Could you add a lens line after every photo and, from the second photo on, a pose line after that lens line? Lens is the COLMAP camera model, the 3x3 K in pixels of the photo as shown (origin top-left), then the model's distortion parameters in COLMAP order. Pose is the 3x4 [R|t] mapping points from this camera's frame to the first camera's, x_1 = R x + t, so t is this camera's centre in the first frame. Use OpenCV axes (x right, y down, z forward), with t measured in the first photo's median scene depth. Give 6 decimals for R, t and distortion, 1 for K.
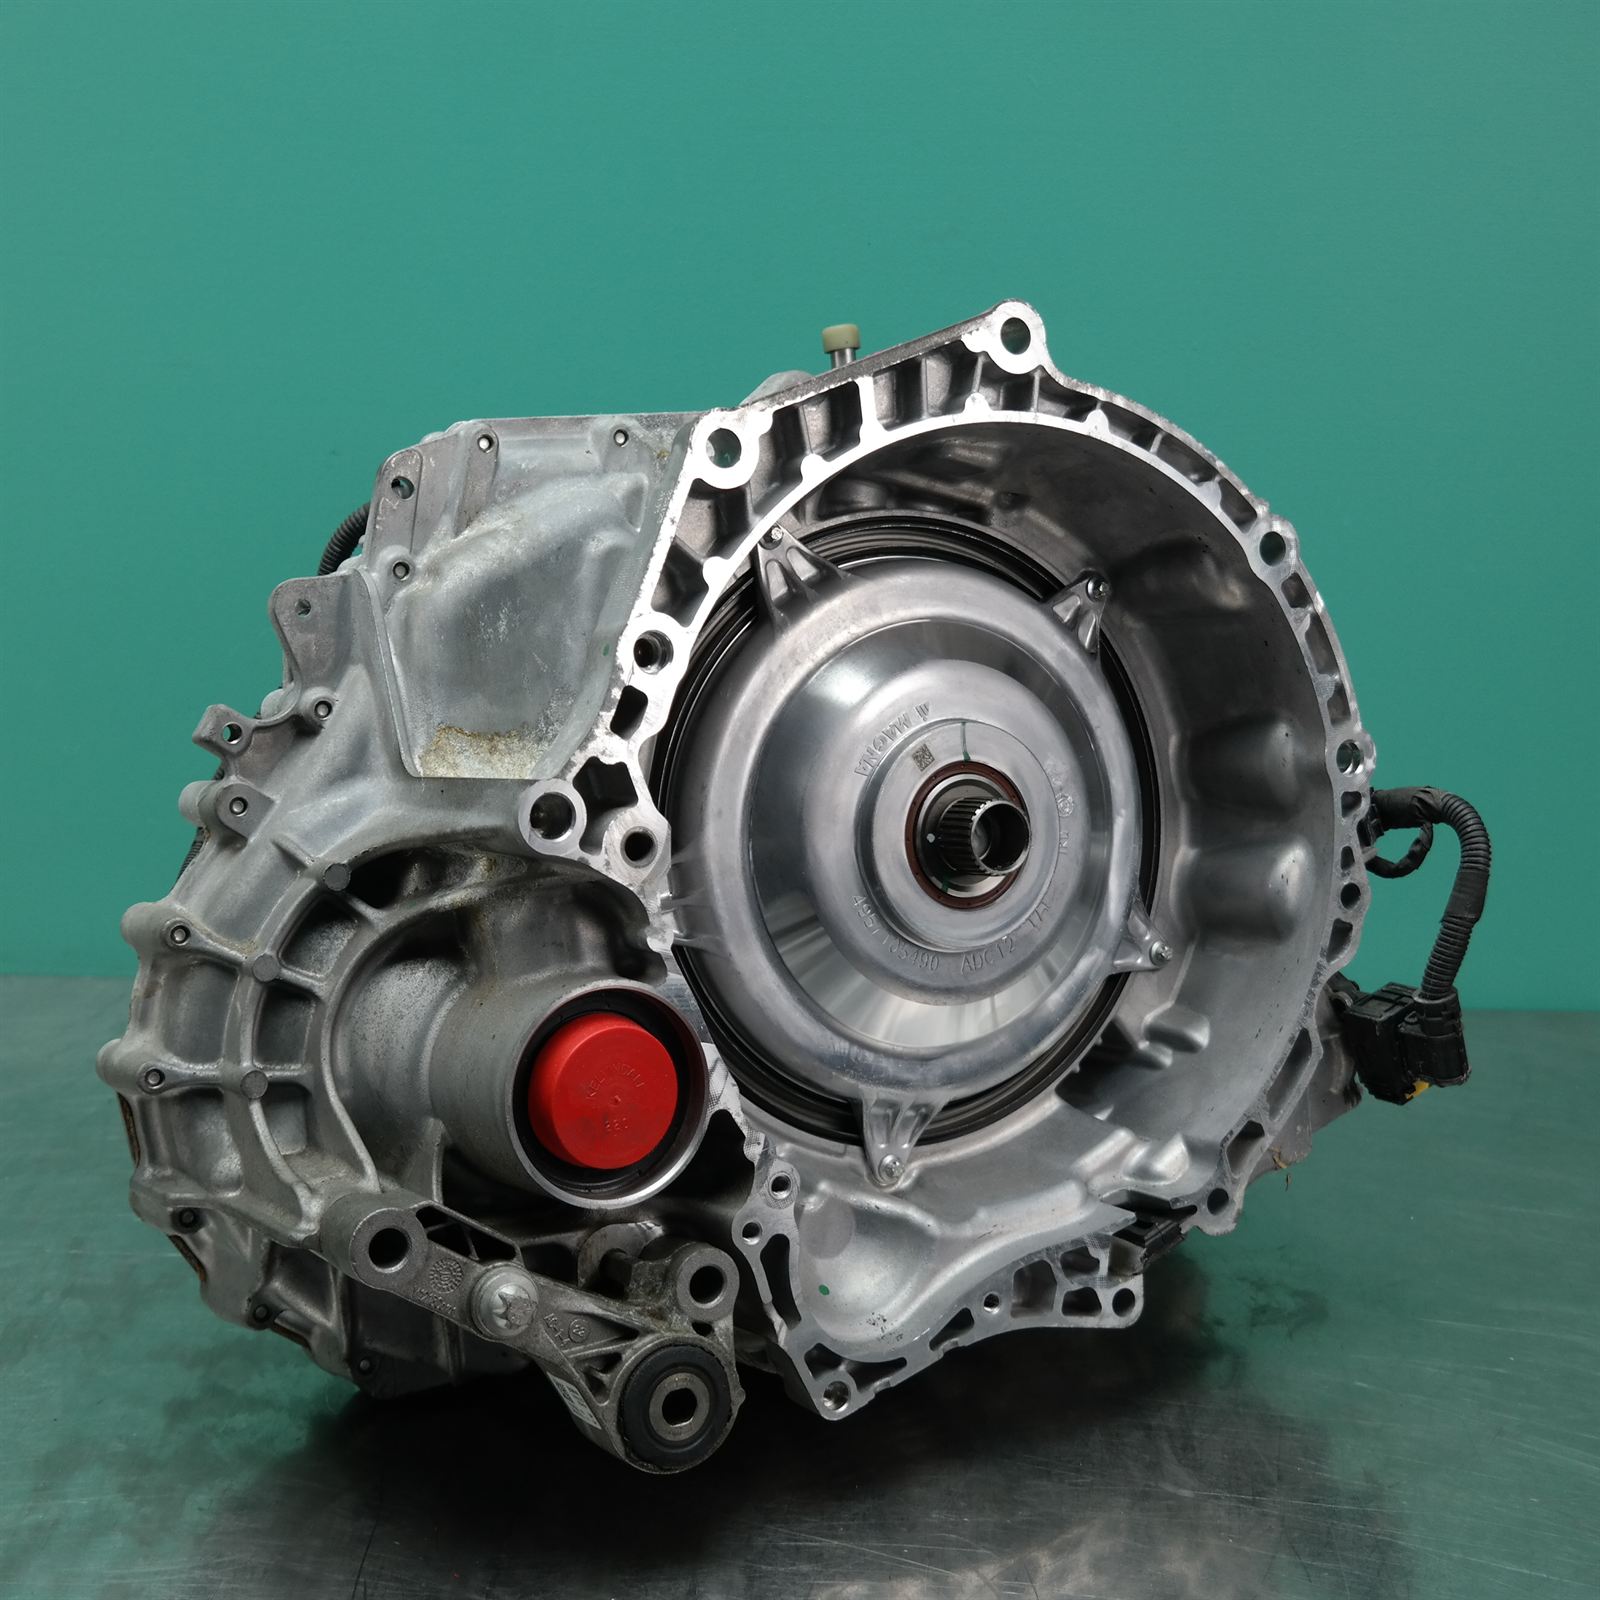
lens RADIAL K [[2258.2, 0, 798.5], [0, 2258.2, 794.6], [0, 0, 1]] dist [-0.184360, 0.000000]
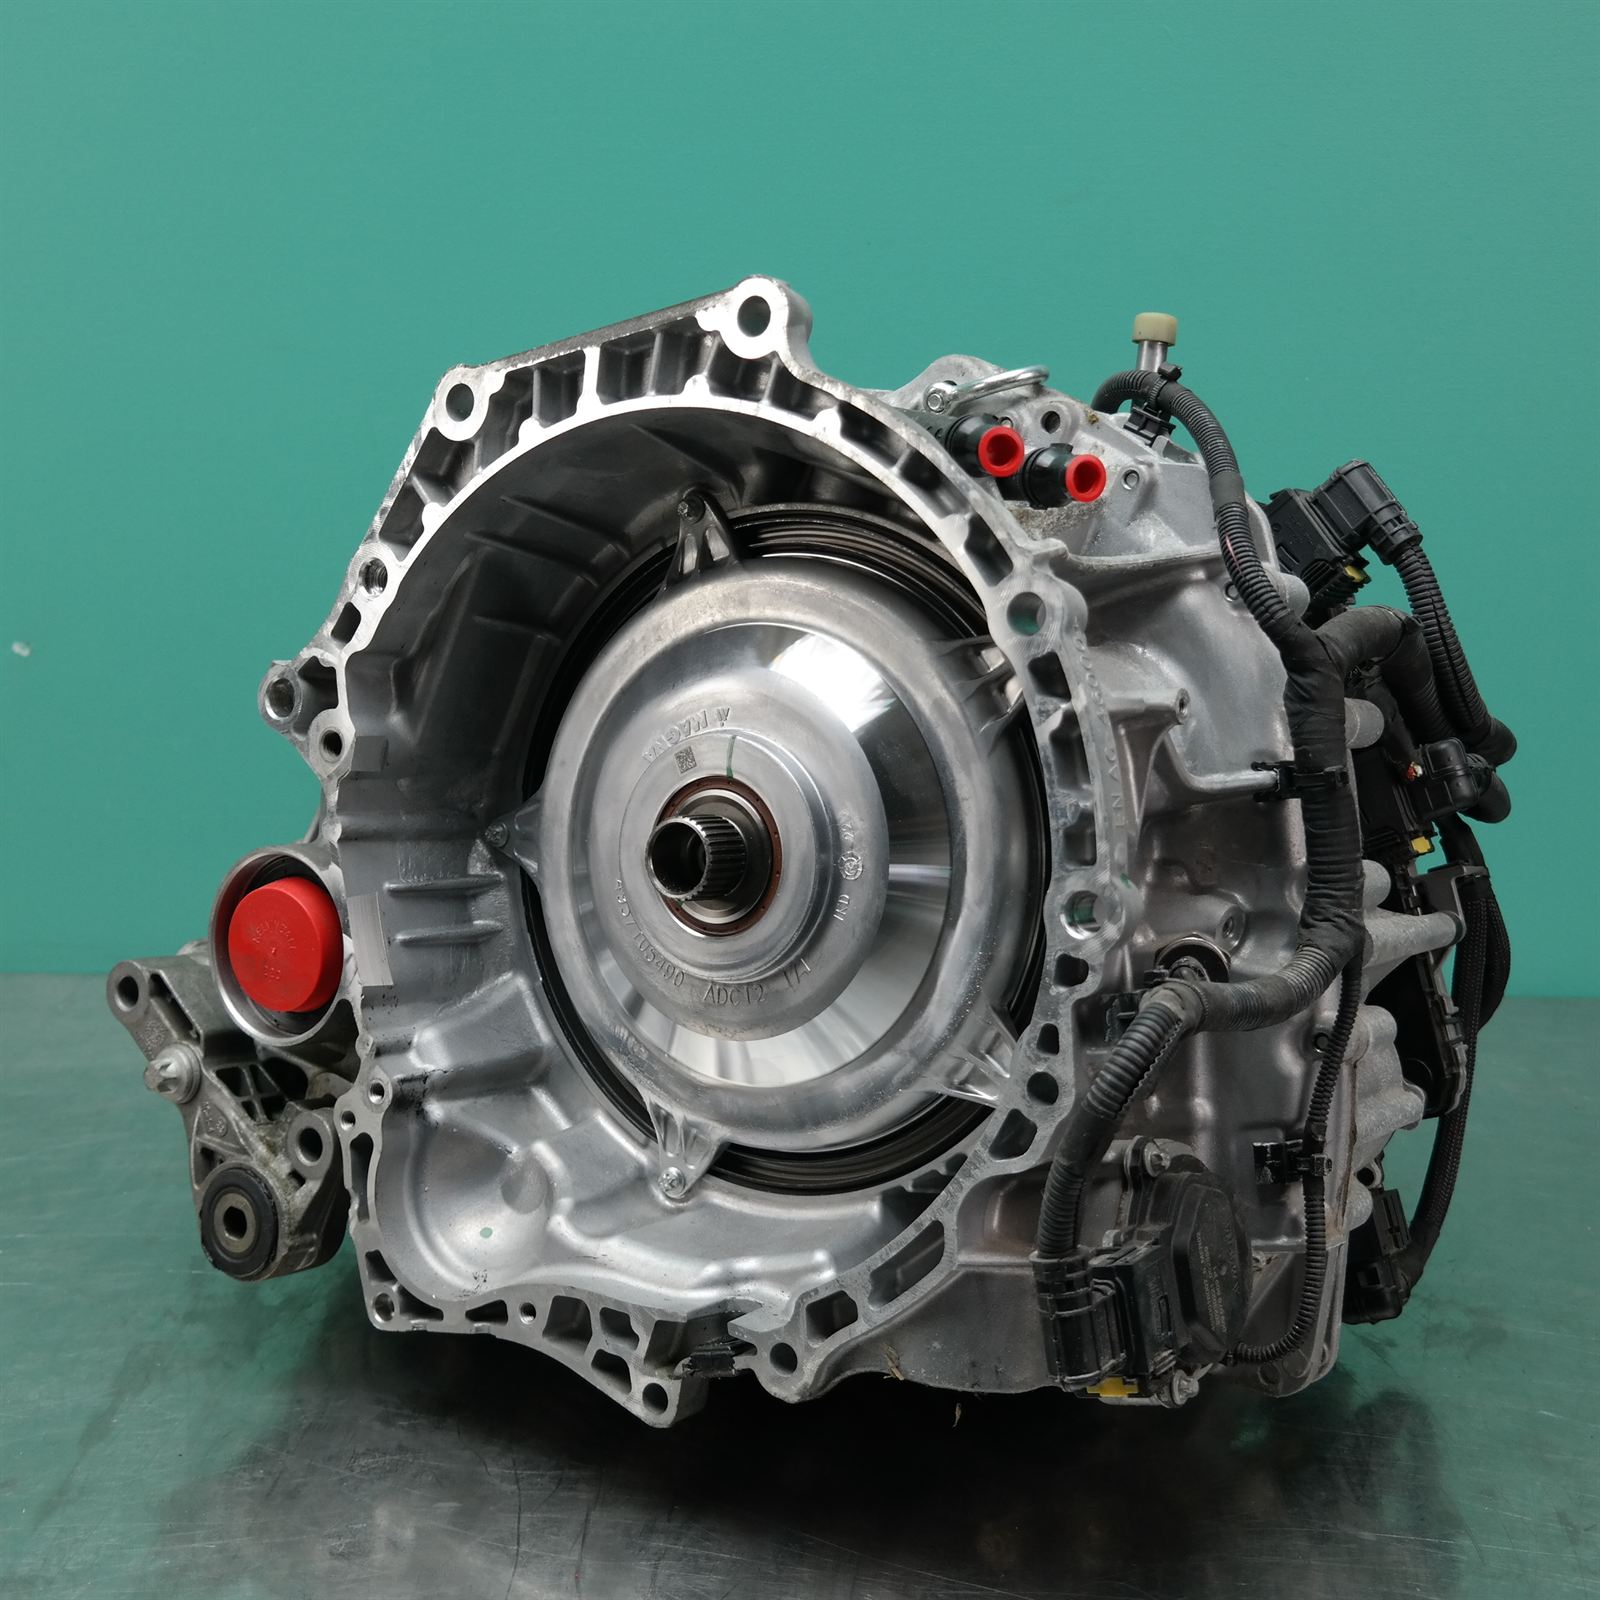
lens RADIAL K [[2258.2, 0, 799.5], [0, 2258.2, 803.3], [0, 0, 1]] dist [-0.184360, 0.000000]
pose [[0.468255, 0.241582, -0.849927, 0.923111], [-0.235389, 0.961243, 0.143538, -0.152014], [0.851663, 0.132851, 0.506973, 0.592649]]
